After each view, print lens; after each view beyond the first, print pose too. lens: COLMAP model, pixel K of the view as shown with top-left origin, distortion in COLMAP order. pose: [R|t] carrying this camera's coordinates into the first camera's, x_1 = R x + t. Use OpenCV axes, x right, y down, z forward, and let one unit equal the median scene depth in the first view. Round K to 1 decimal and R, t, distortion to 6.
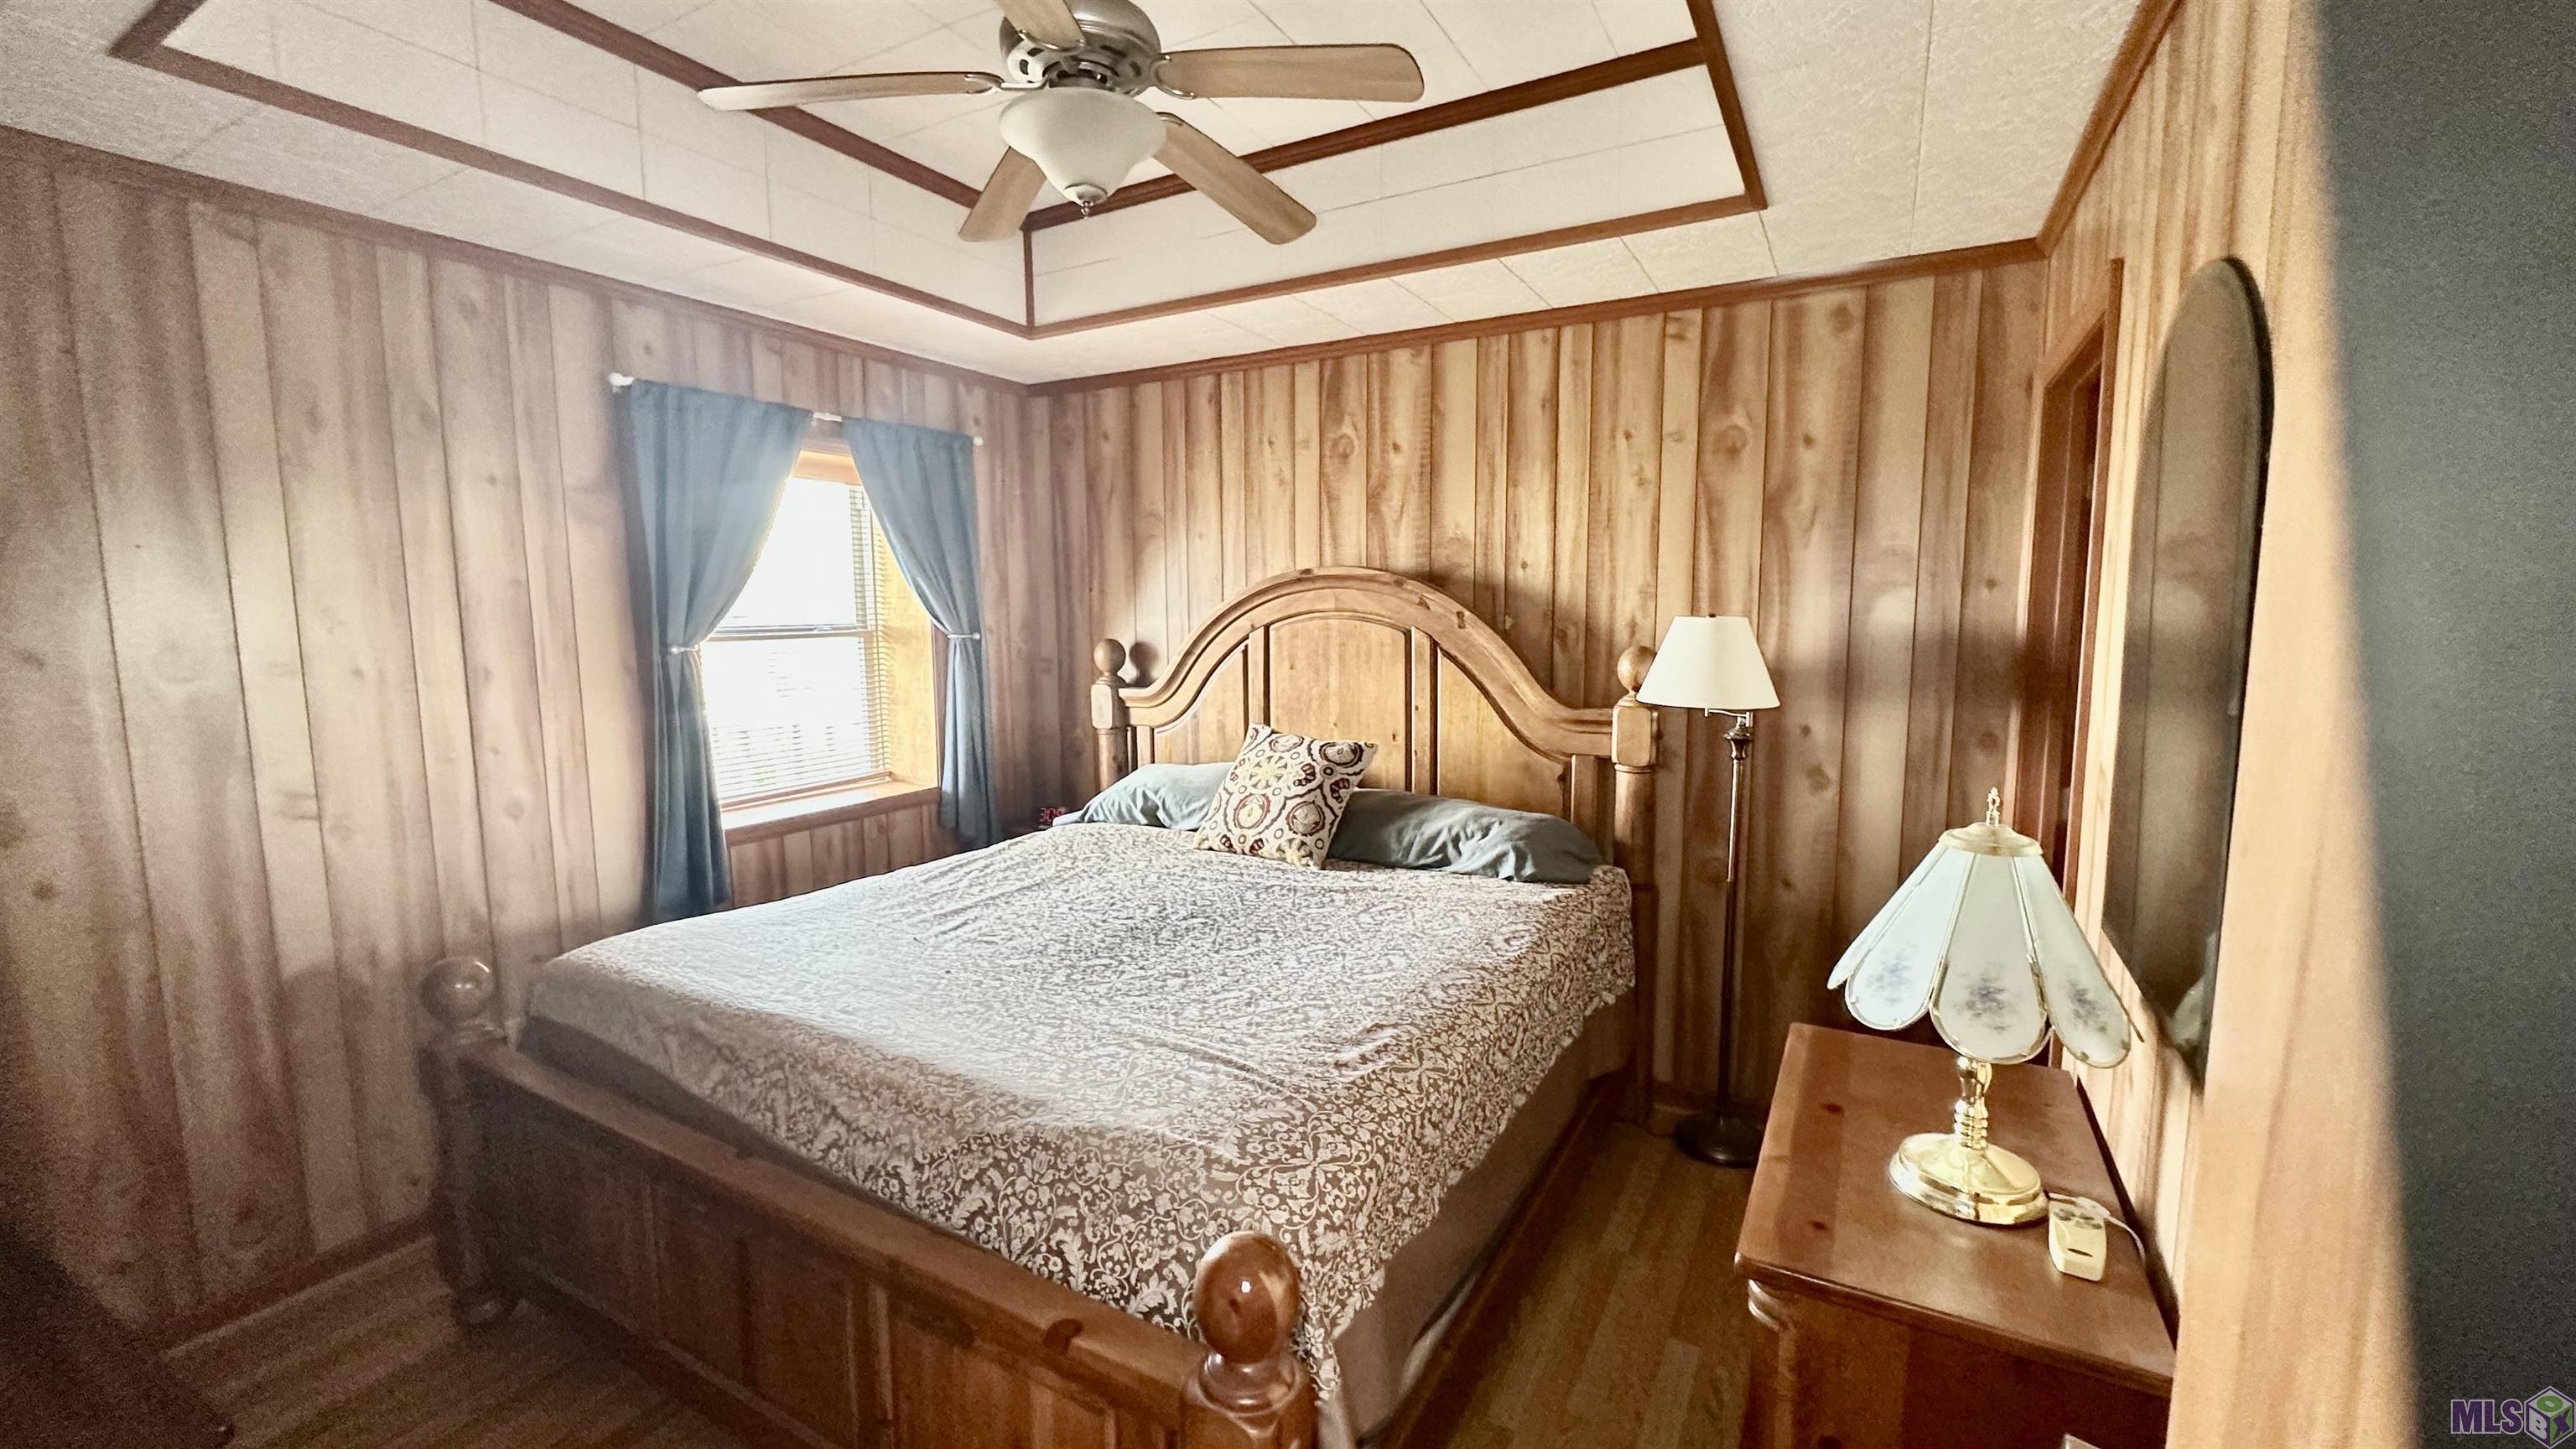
lens RADIAL K [[1033.3, 0, 1283.6], [0, 1033.3, 726.8], [0, 0, 1]] dist [-0.002252, -0.000077]
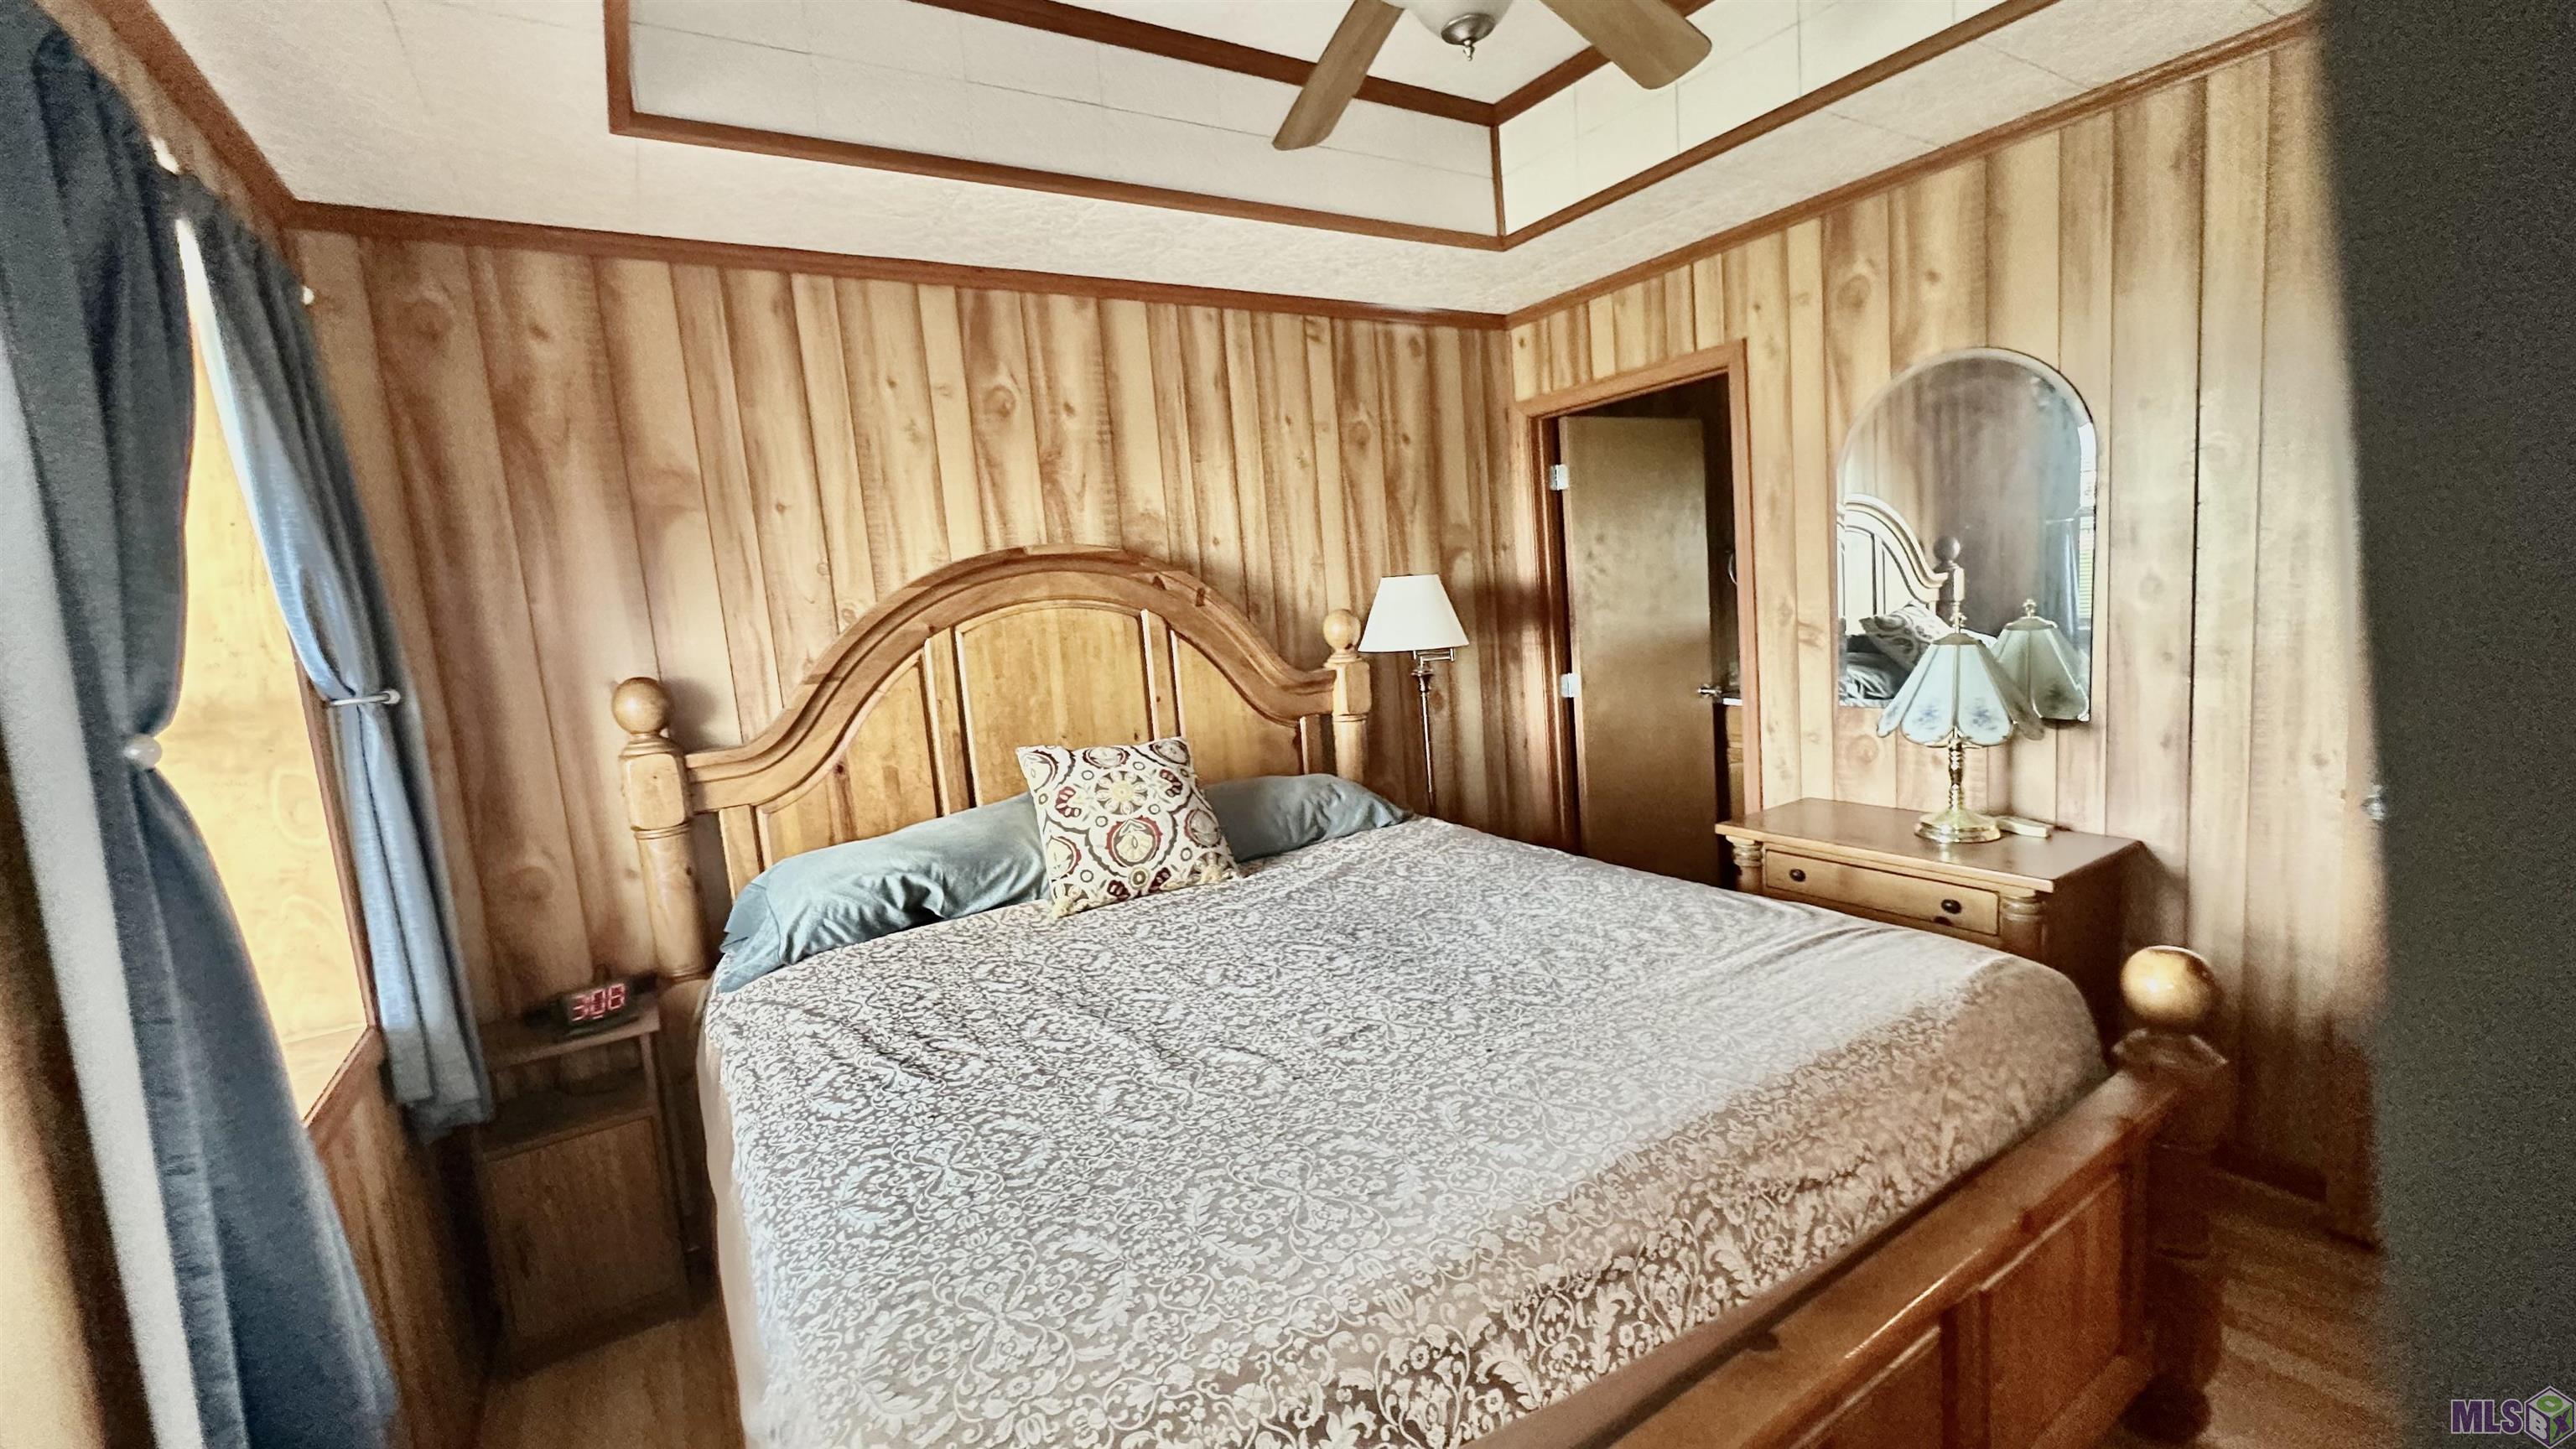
lens RADIAL K [[1033.3, 0, 1283.6], [0, 1033.3, 726.8], [0, 0, 1]] dist [-0.002252, -0.000077]
pose [[0.467757, -0.143918, 0.872061, -0.649217], [0.186262, 0.980547, 0.061914, -0.031861], [-0.864008, 0.133471, 0.485465, 0.499861]]
